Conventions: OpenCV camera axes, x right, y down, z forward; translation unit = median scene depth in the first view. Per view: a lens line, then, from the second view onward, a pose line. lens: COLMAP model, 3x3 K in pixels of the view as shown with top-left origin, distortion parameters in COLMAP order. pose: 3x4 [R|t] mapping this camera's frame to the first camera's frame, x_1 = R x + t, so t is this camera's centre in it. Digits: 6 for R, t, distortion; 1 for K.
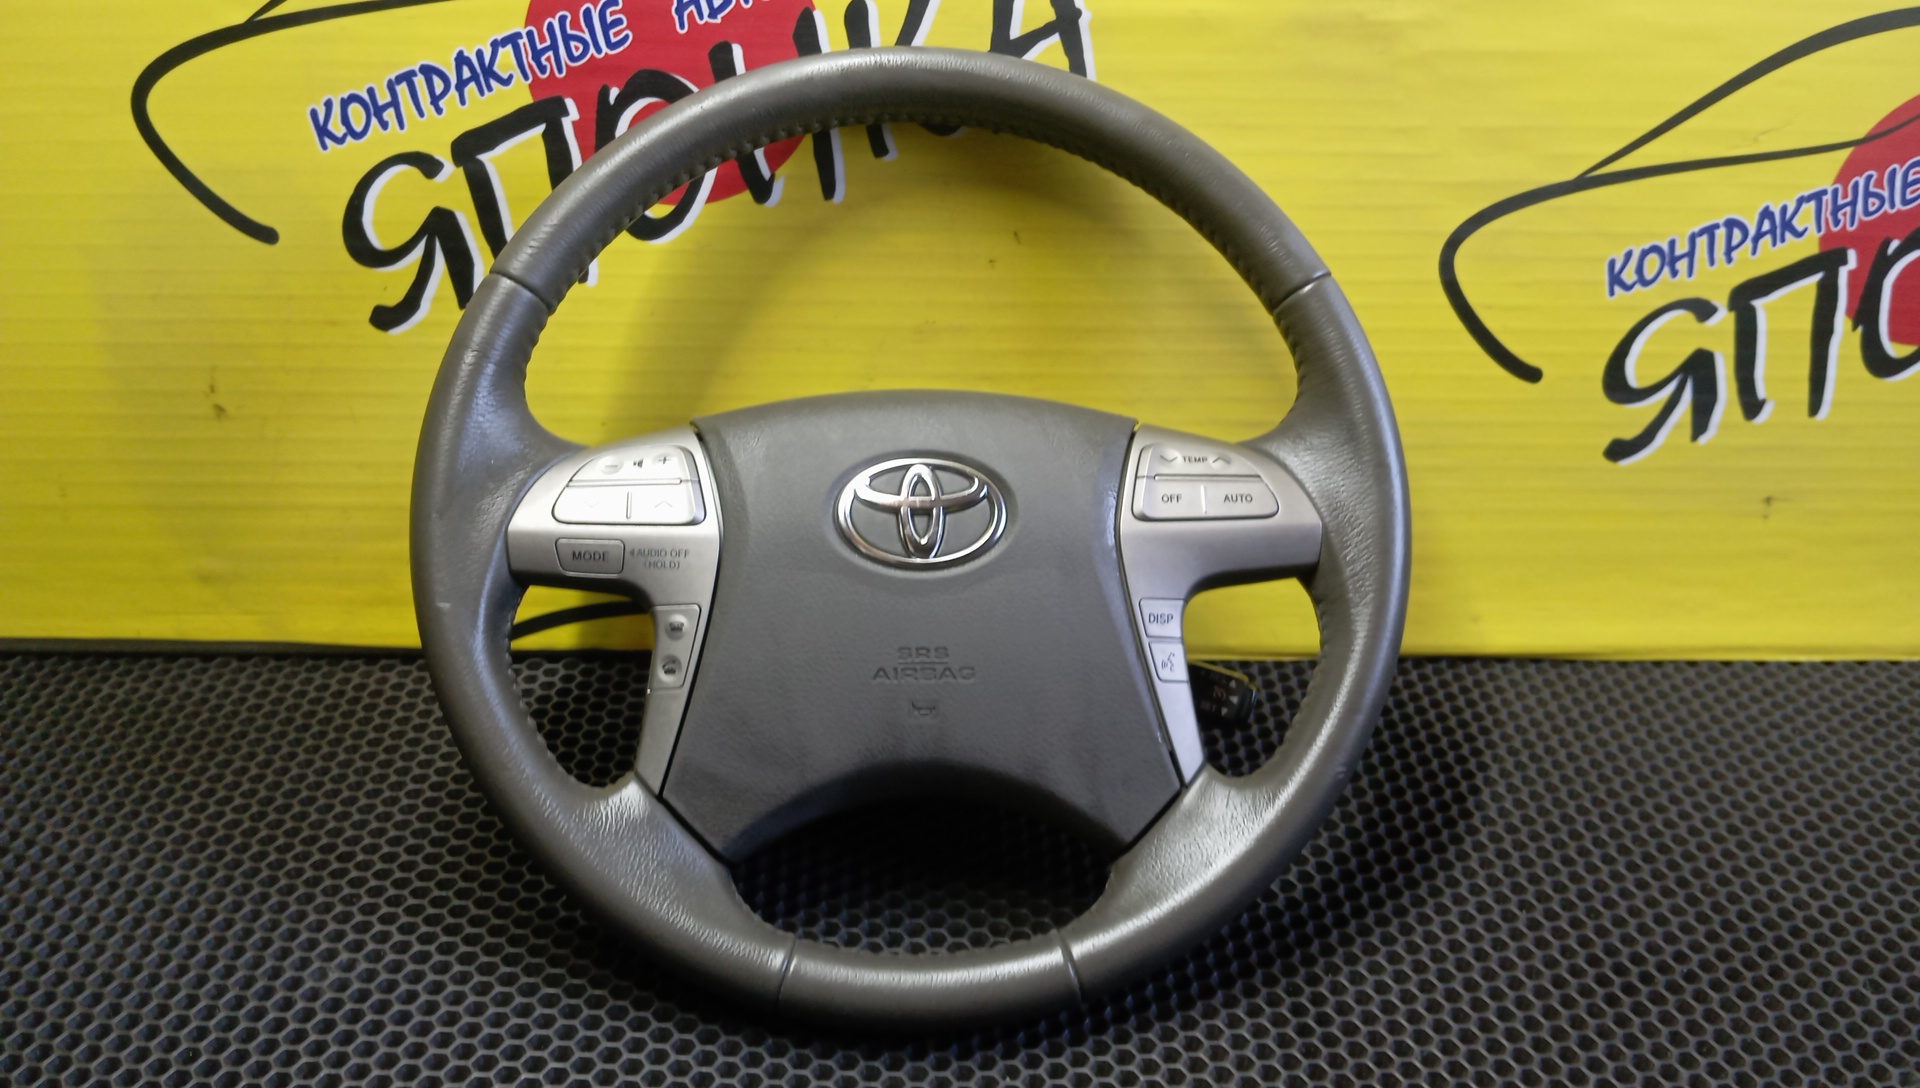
lens RADIAL K [[1590.3, 0, 955.9], [0, 1590.3, 550.2], [0, 0, 1]] dist [0.077905, -0.180911]
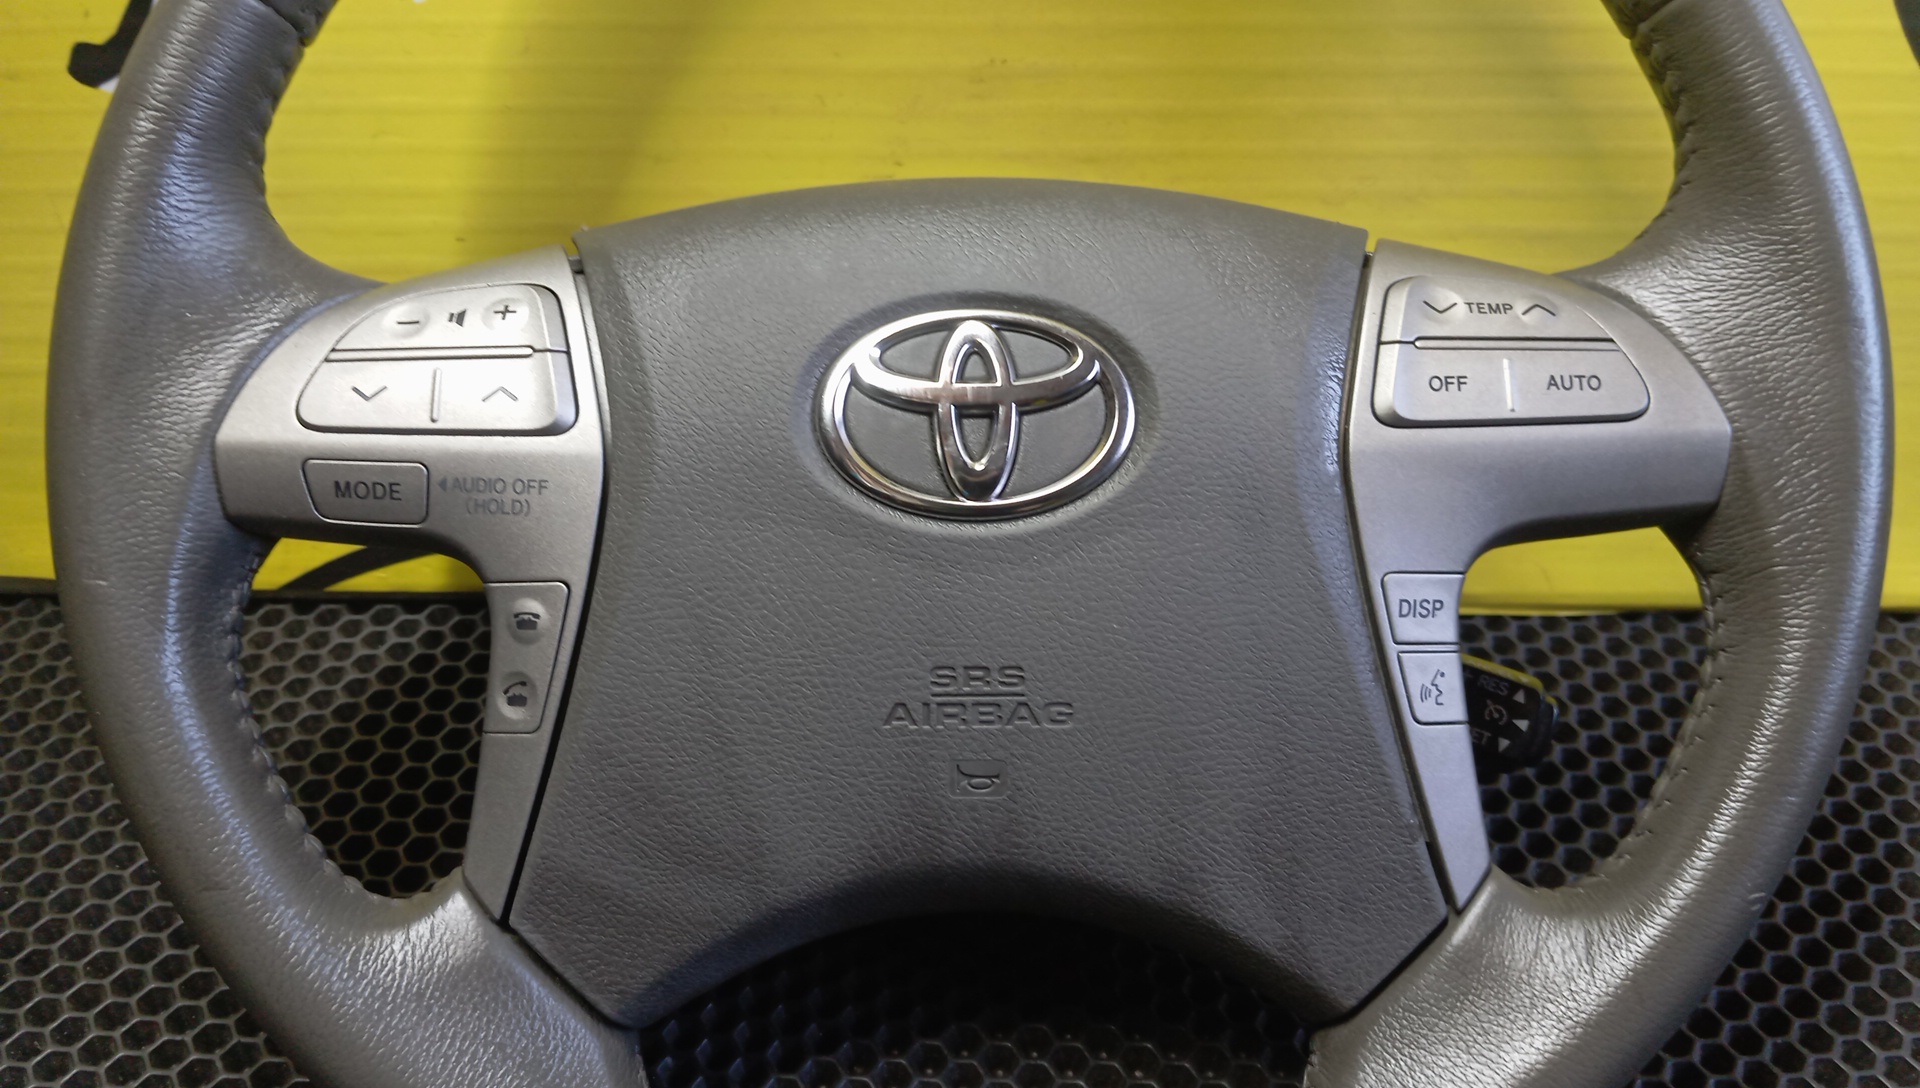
lens RADIAL K [[1590.3, 0, 955.7], [0, 1590.3, 546.1], [0, 0, 1]] dist [0.077905, -0.180911]
pose [[0.998844, 0.007463, -0.047493, -0.002515], [-0.001698, 0.992739, 0.120275, -0.039430], [0.048046, -0.120056, 0.991604, 0.423231]]
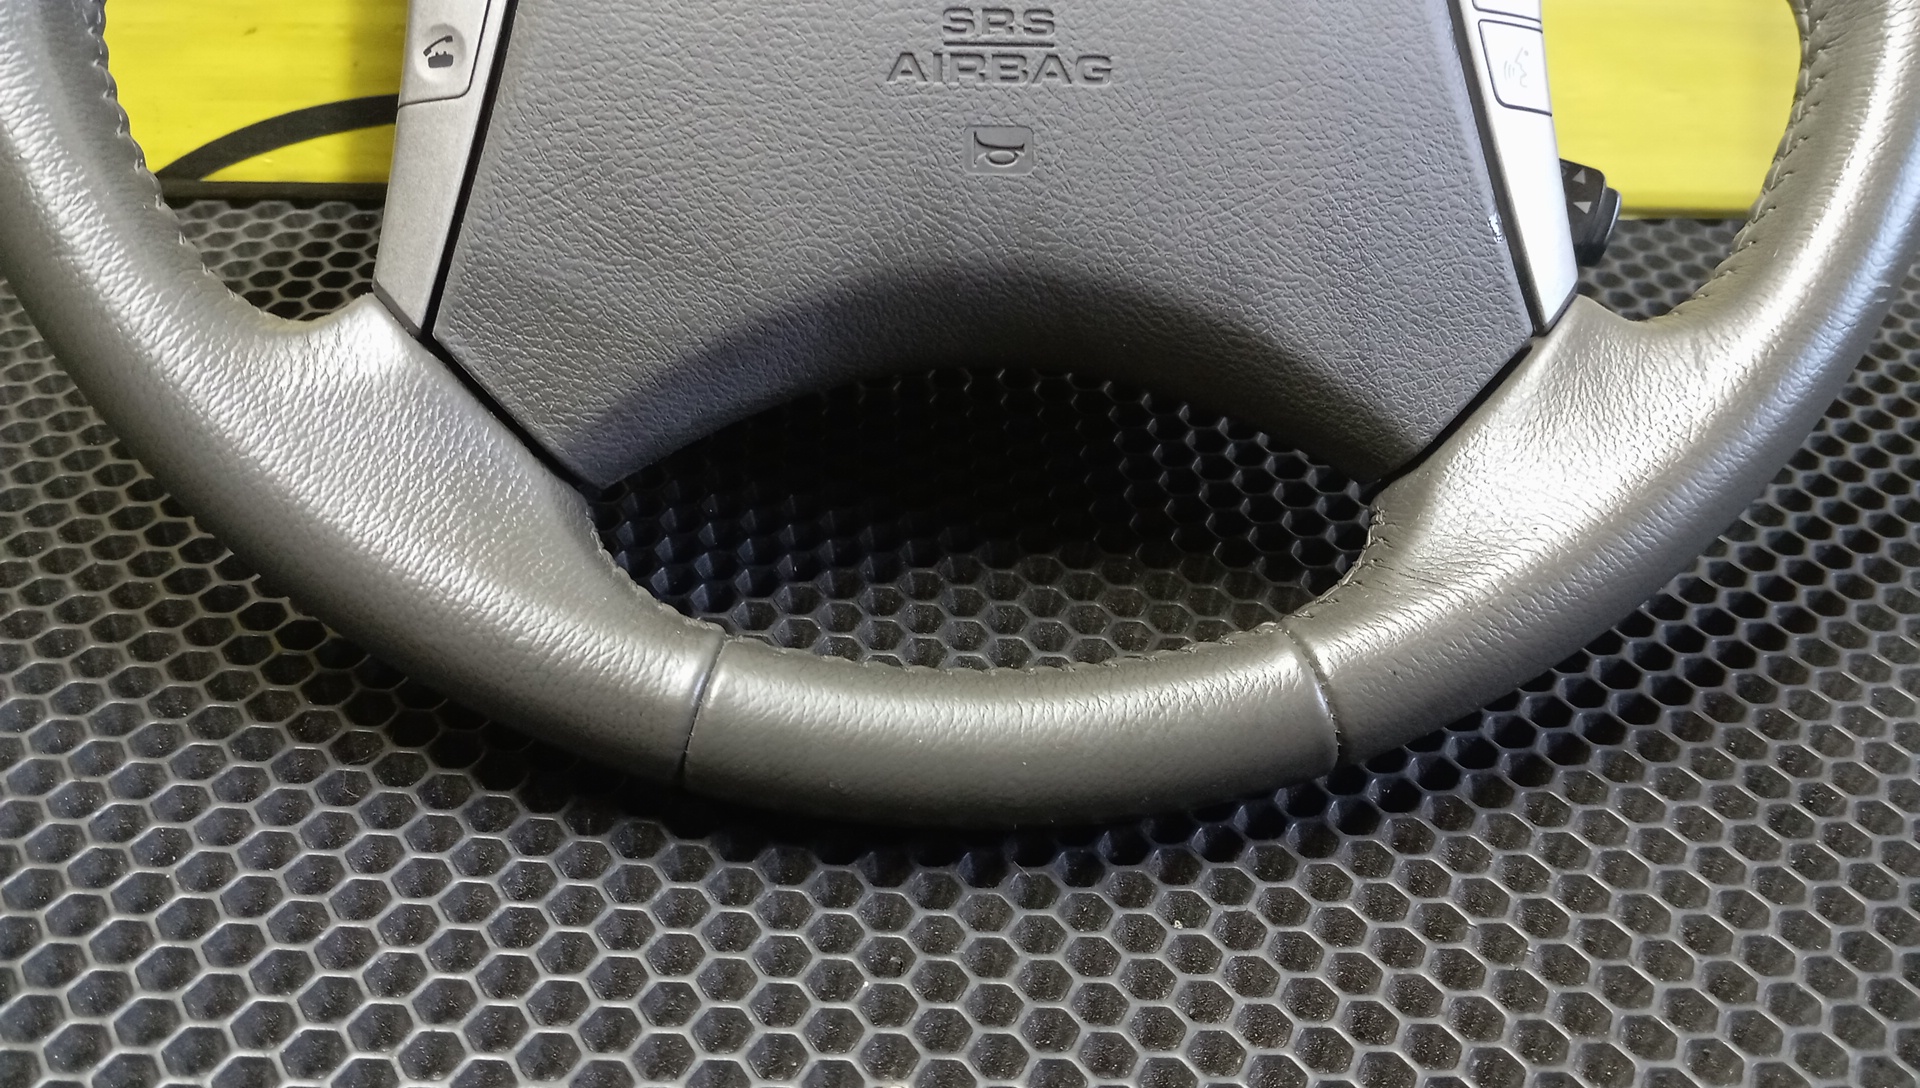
lens RADIAL K [[1590.3, 0, 953.7], [0, 1590.3, 561.3], [0, 0, 1]] dist [0.077905, -0.180911]
pose [[0.999803, 0.001299, 0.019829, -0.038159], [-0.003349, 0.994604, 0.103693, 0.154002], [-0.019587, -0.103739, 0.994412, 0.477796]]
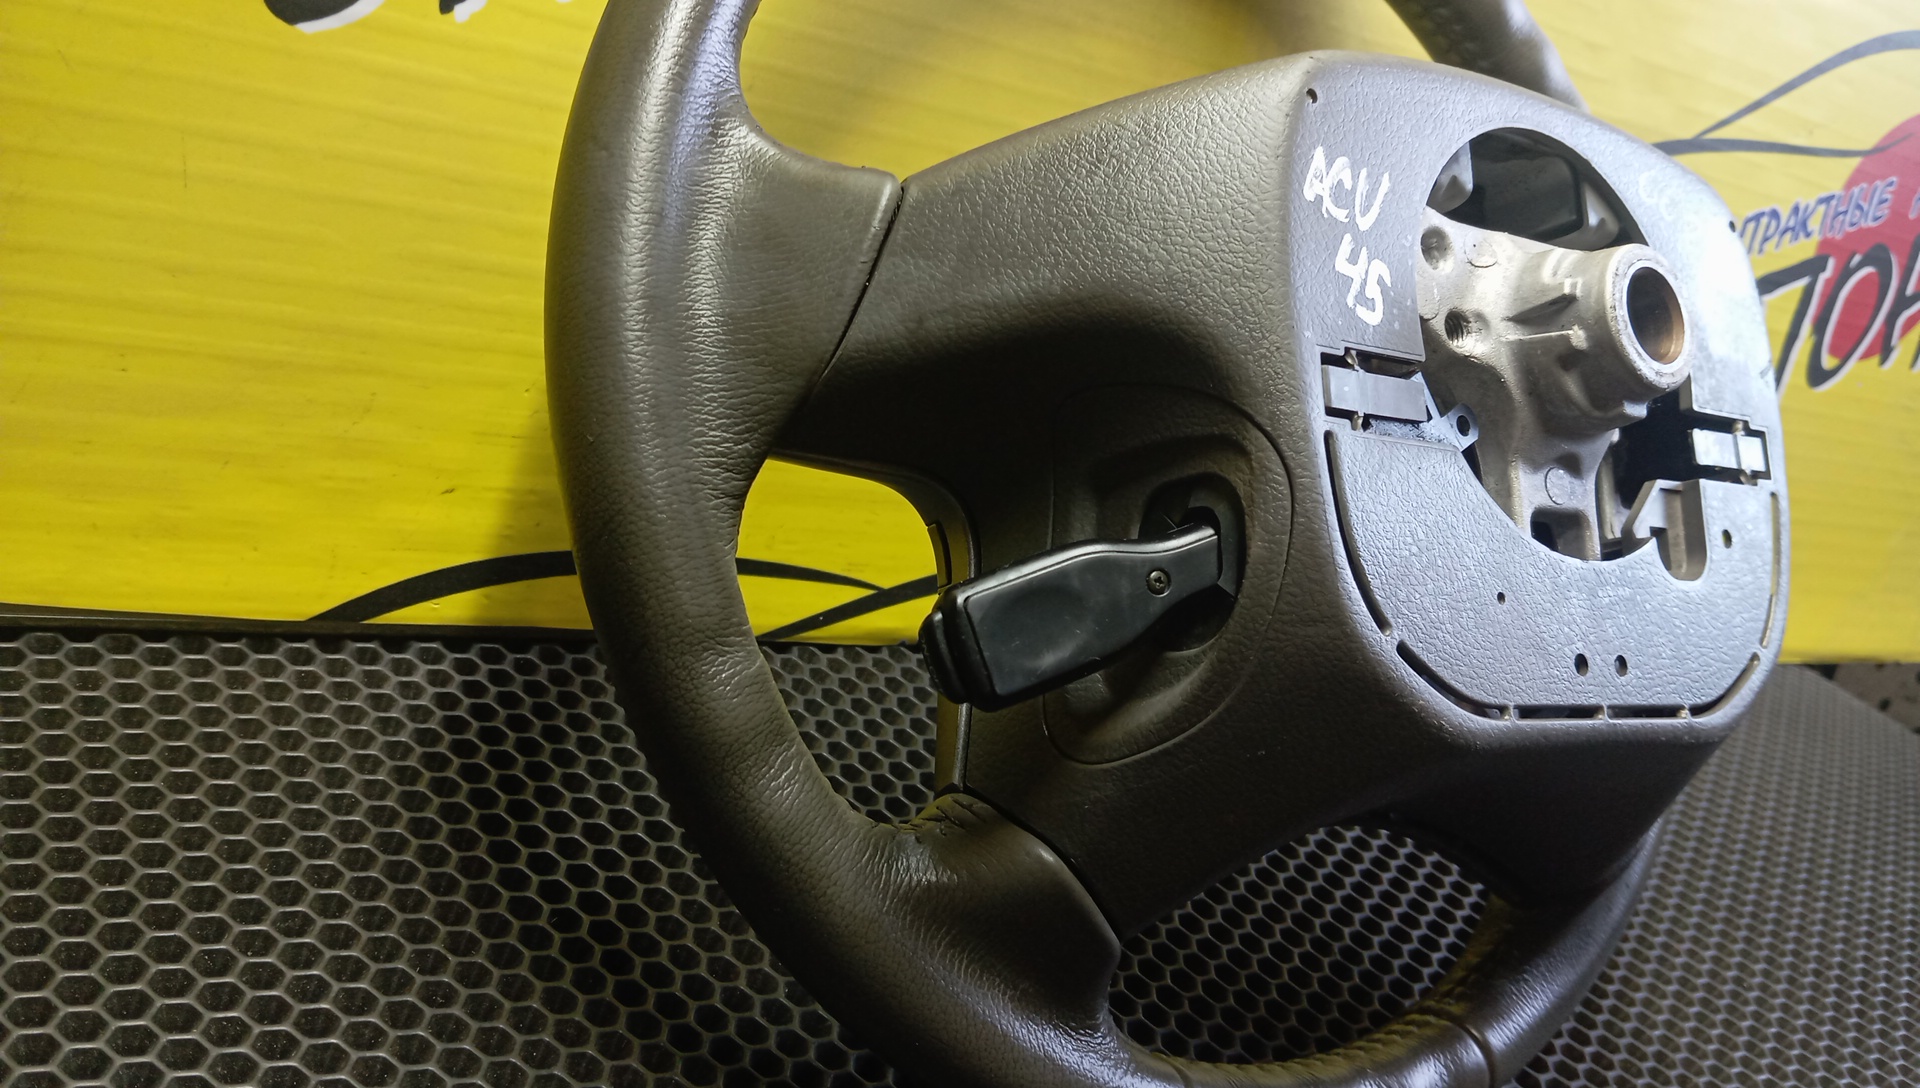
lens RADIAL K [[1590.3, 0, 968.7], [0, 1590.3, 548.5], [0, 0, 1]] dist [0.077905, -0.180911]
pose [[0.845844, 0.044117, 0.531603, -0.469160], [-0.035516, 0.999020, -0.026397, 0.047526], [-0.532247, 0.003447, 0.846582, 0.453992]]
